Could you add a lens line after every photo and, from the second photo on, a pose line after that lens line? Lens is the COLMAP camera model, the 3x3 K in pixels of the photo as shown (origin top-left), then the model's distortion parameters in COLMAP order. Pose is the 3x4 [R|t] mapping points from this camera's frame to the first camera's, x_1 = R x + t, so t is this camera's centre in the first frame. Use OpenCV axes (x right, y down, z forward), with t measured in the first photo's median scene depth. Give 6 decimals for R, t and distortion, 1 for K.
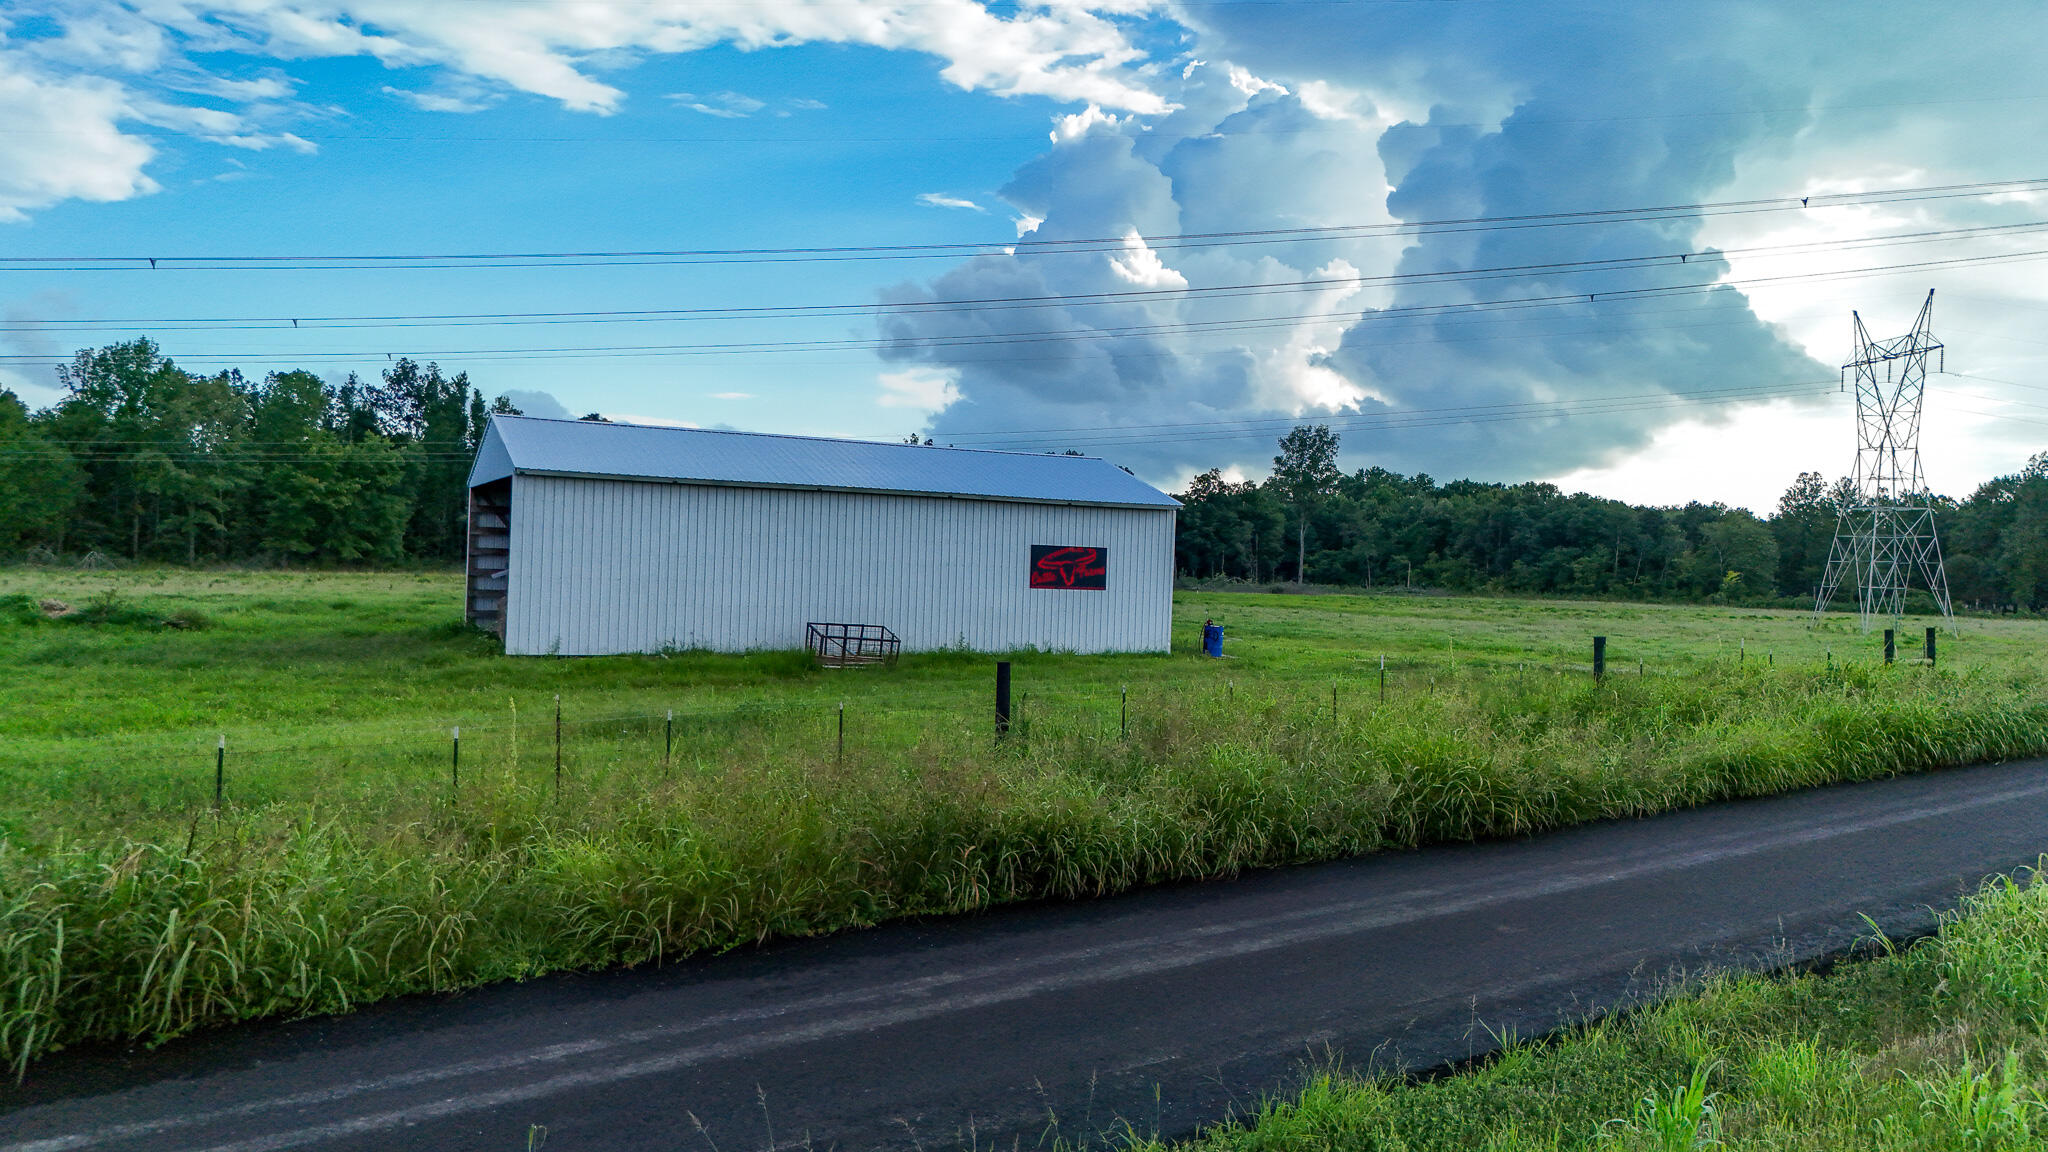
lens RADIAL K [[1510.8, 0, 1031.2], [0, 1510.8, 576.5], [0, 0, 1]] dist [0.046124, -0.027561]
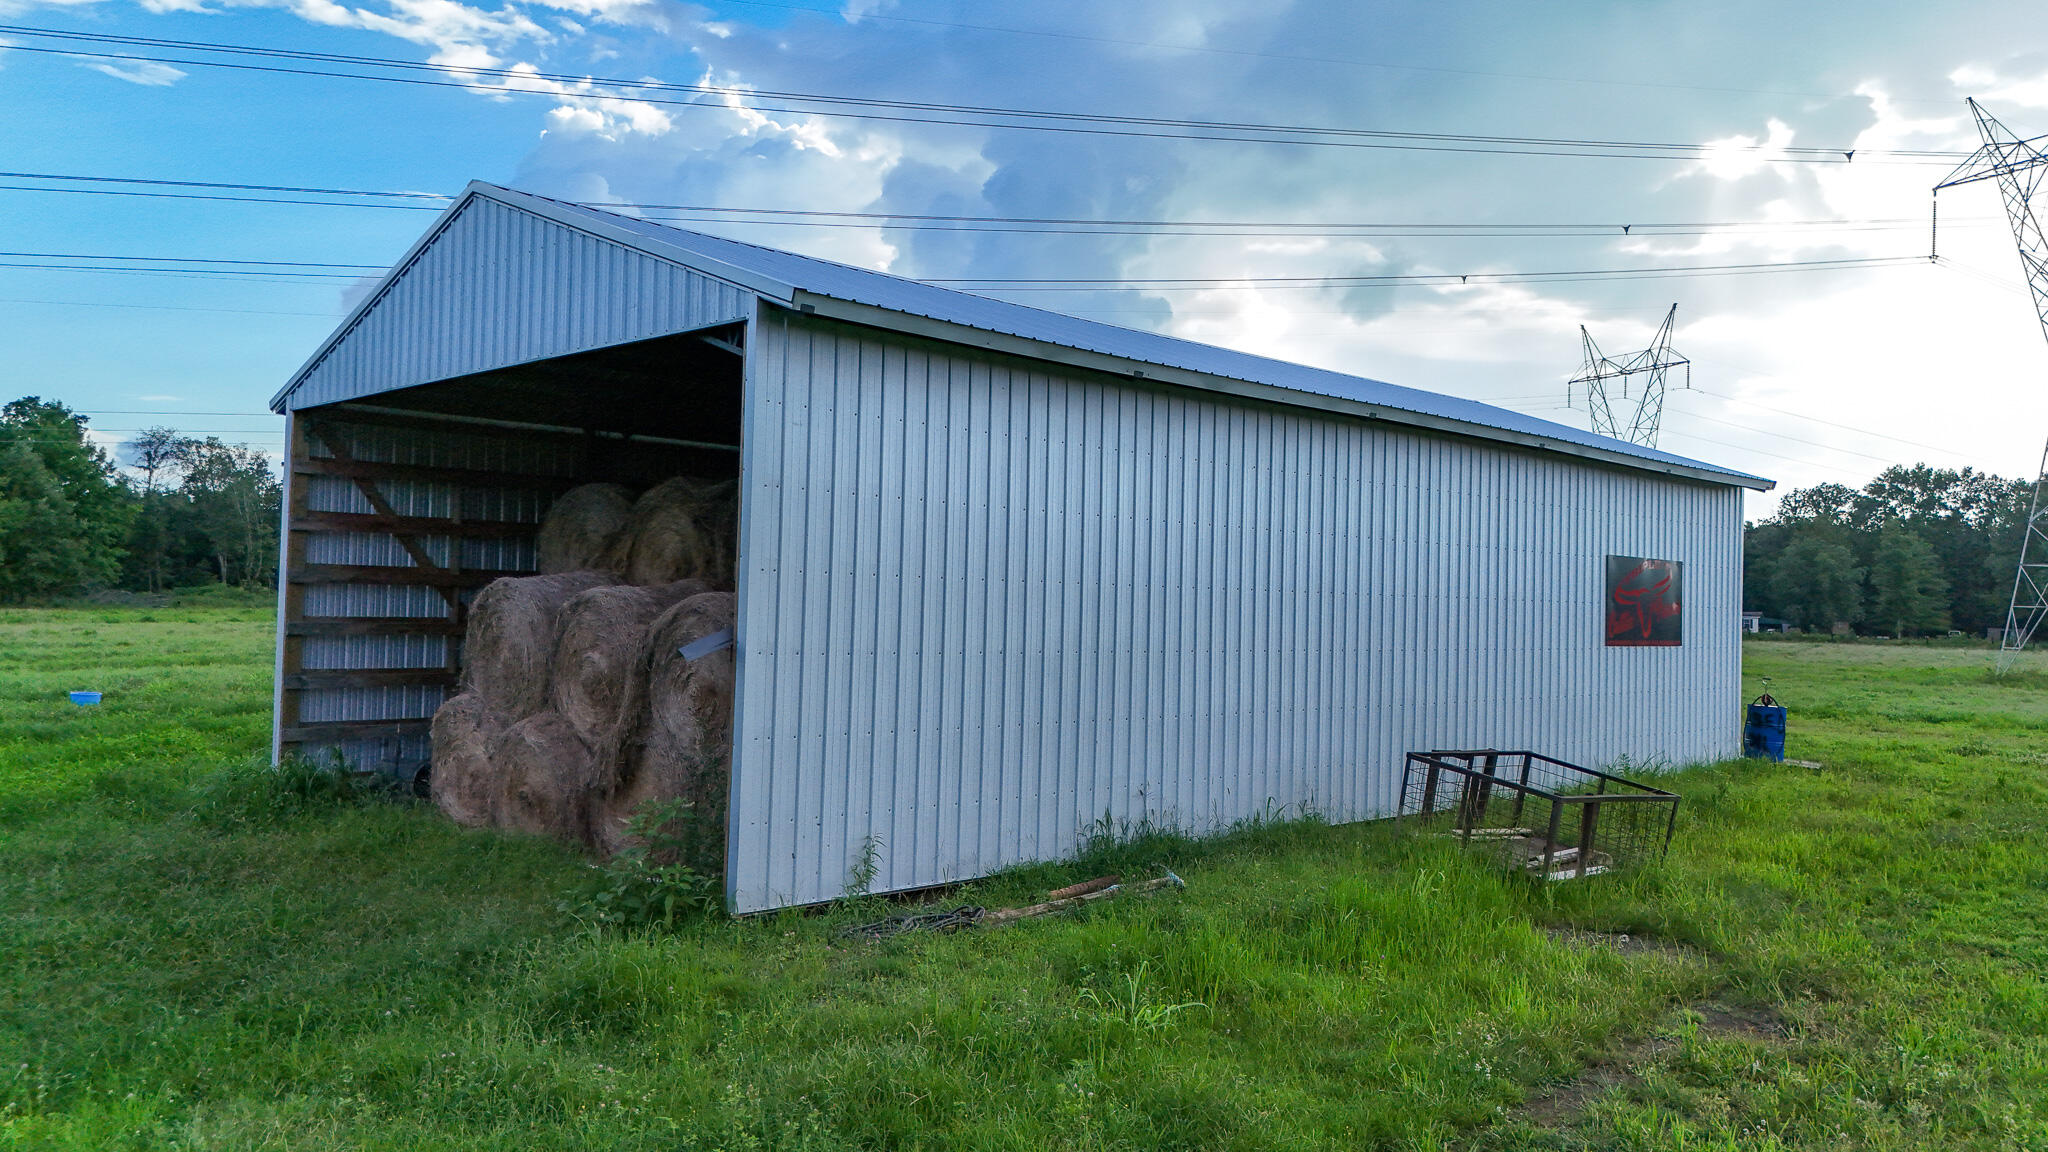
lens RADIAL K [[1510.8, 0, 1014.0], [0, 1510.8, 570.3], [0, 0, 1]] dist [0.046124, -0.027561]
pose [[0.949169, -0.001781, 0.314763, -0.326482], [0.007884, 0.999805, -0.018118, -0.008845], [-0.314670, 0.019678, 0.948997, 0.587494]]
